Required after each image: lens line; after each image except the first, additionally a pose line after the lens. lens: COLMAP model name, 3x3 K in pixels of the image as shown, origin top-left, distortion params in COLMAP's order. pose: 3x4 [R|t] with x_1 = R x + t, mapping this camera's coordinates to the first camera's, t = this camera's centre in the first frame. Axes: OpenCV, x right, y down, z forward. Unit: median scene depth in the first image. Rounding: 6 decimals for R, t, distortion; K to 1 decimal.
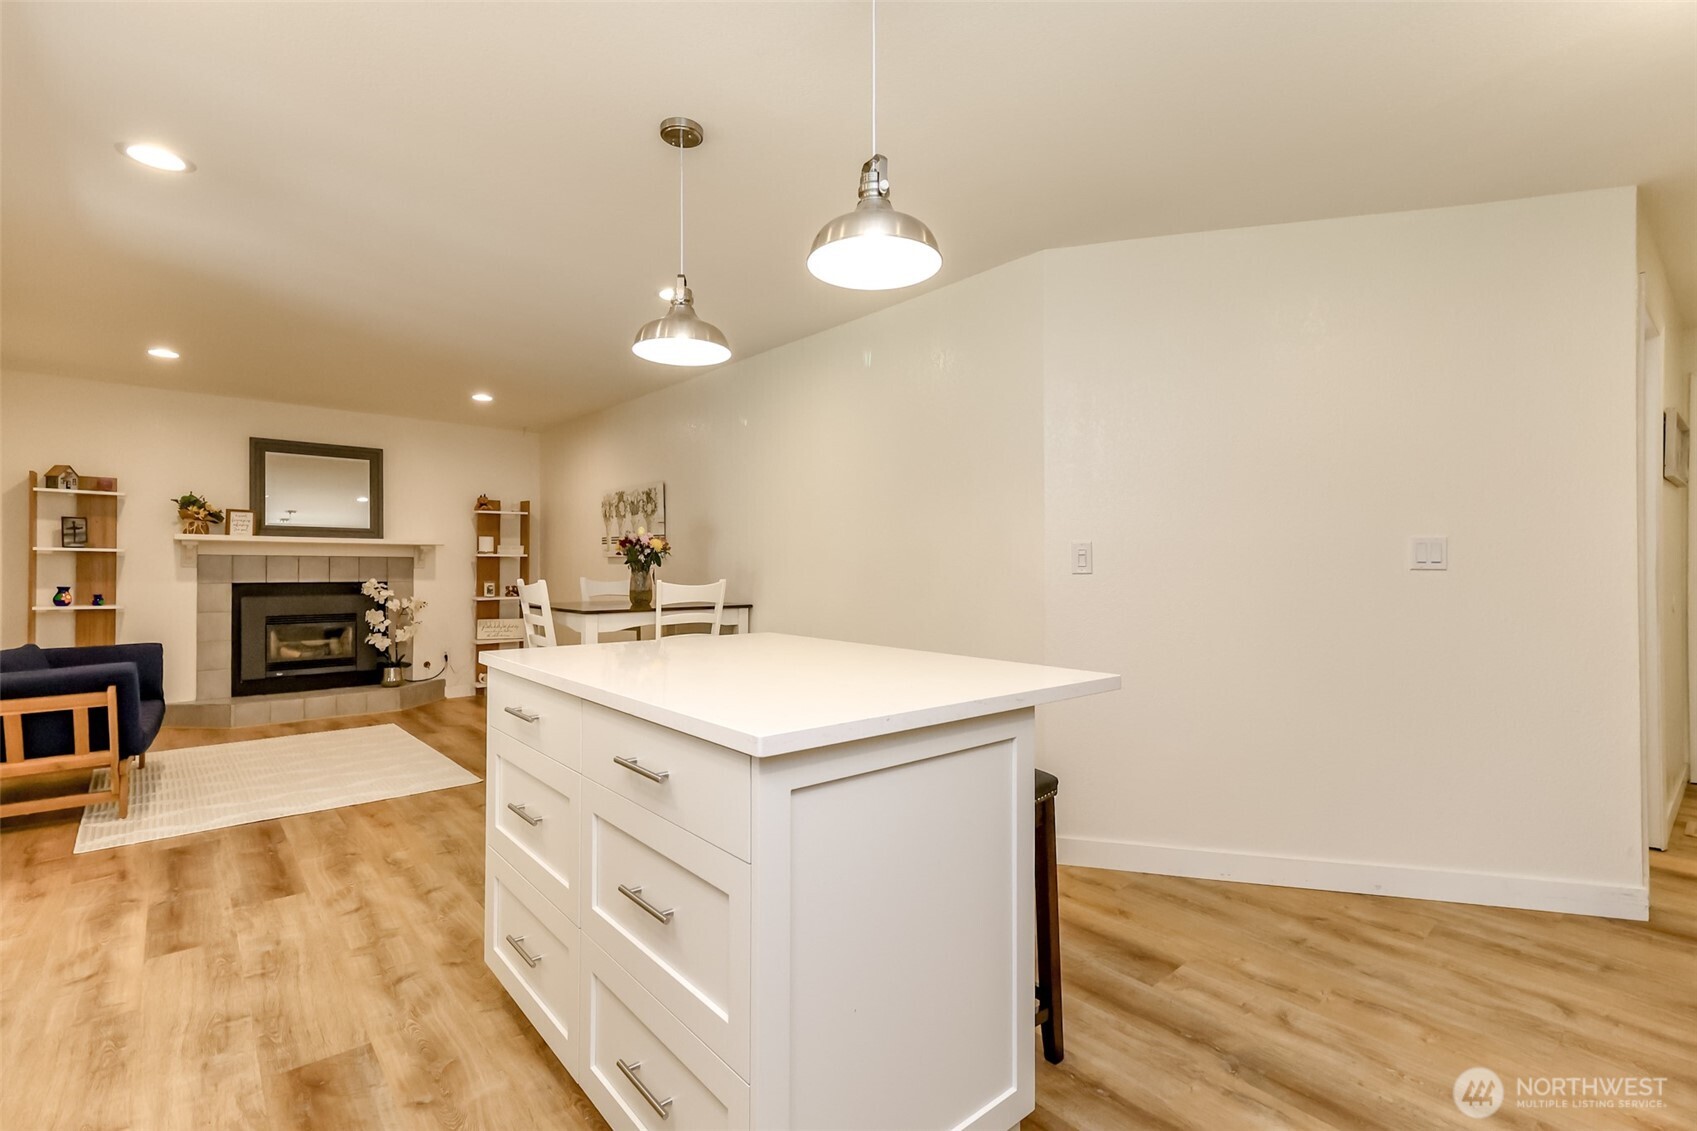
lens RADIAL K [[776.3, 0, 846.8], [0, 776.3, 569.5], [0, 0, 1]] dist [0.016966, -0.001900]
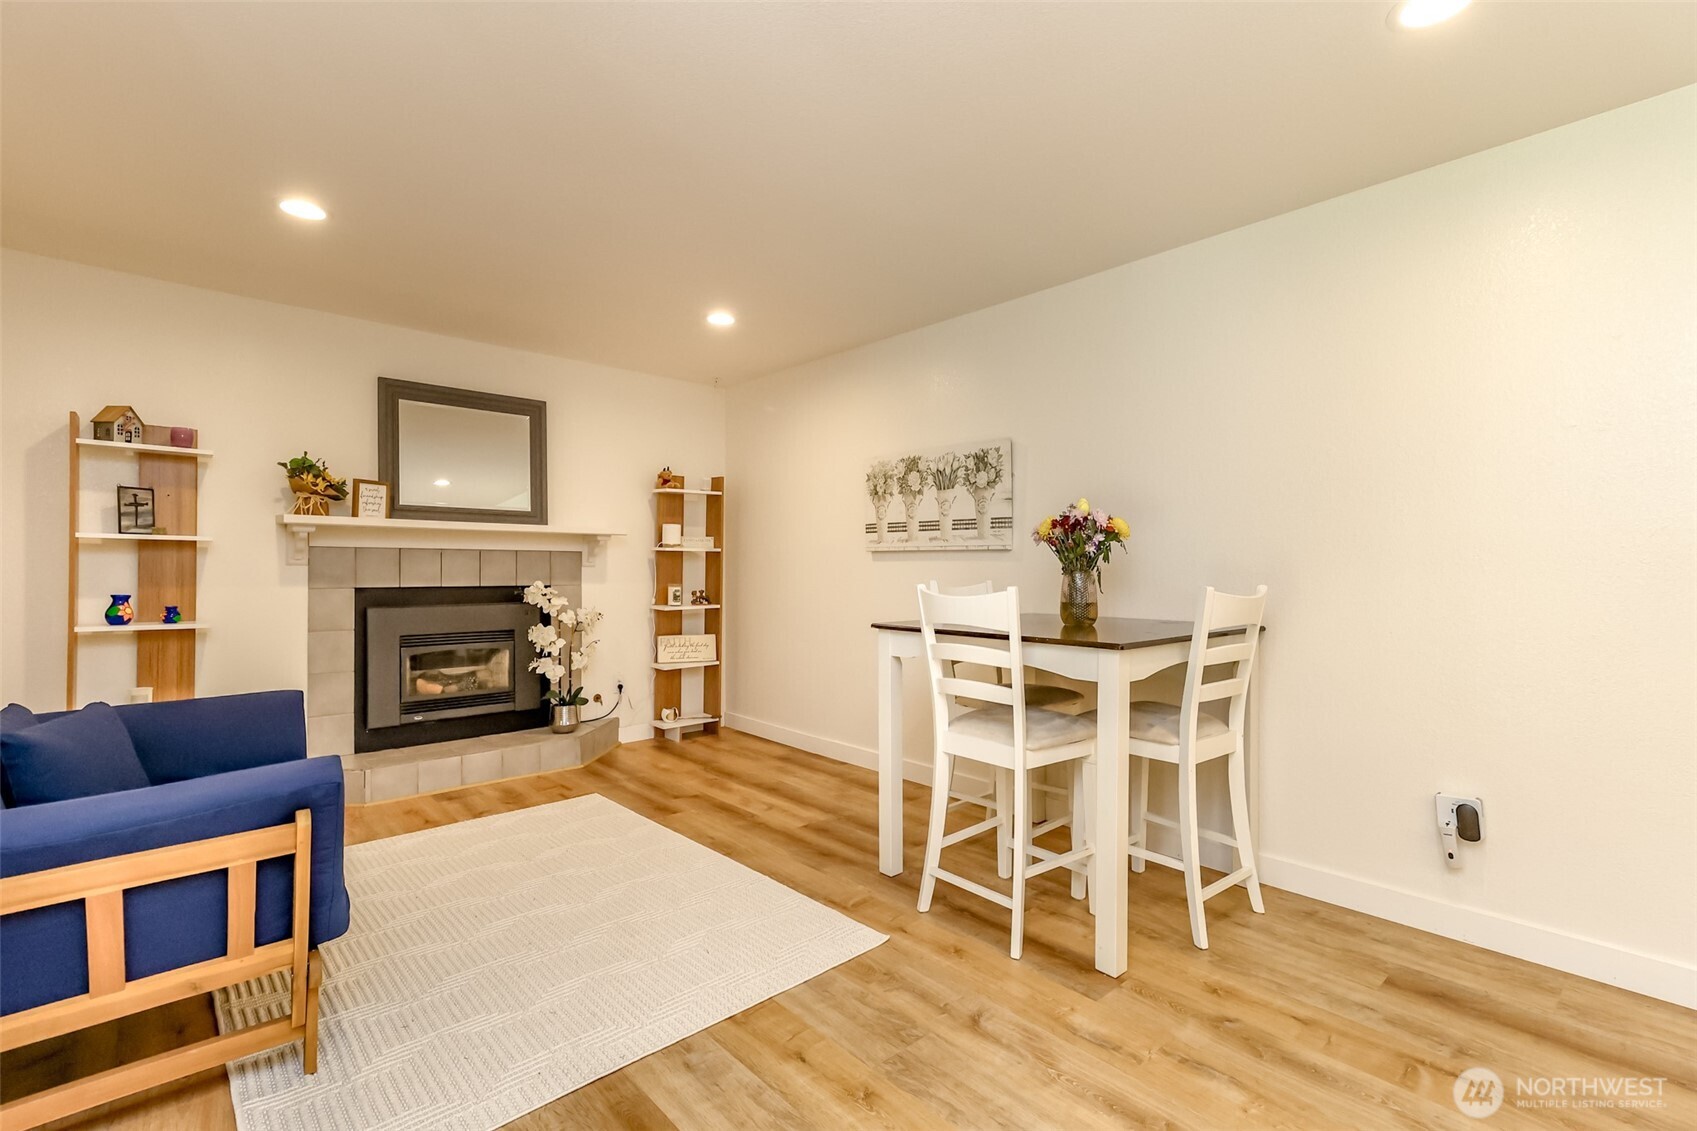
lens RADIAL K [[776.3, 0, 850.5], [0, 776.3, 565.5], [0, 0, 1]] dist [0.016966, -0.001900]
pose [[0.999830, 0.001076, 0.018413, -0.366953], [-0.001008, 0.999993, -0.003738, -0.000150], [-0.018417, 0.003719, 0.999823, 0.310621]]
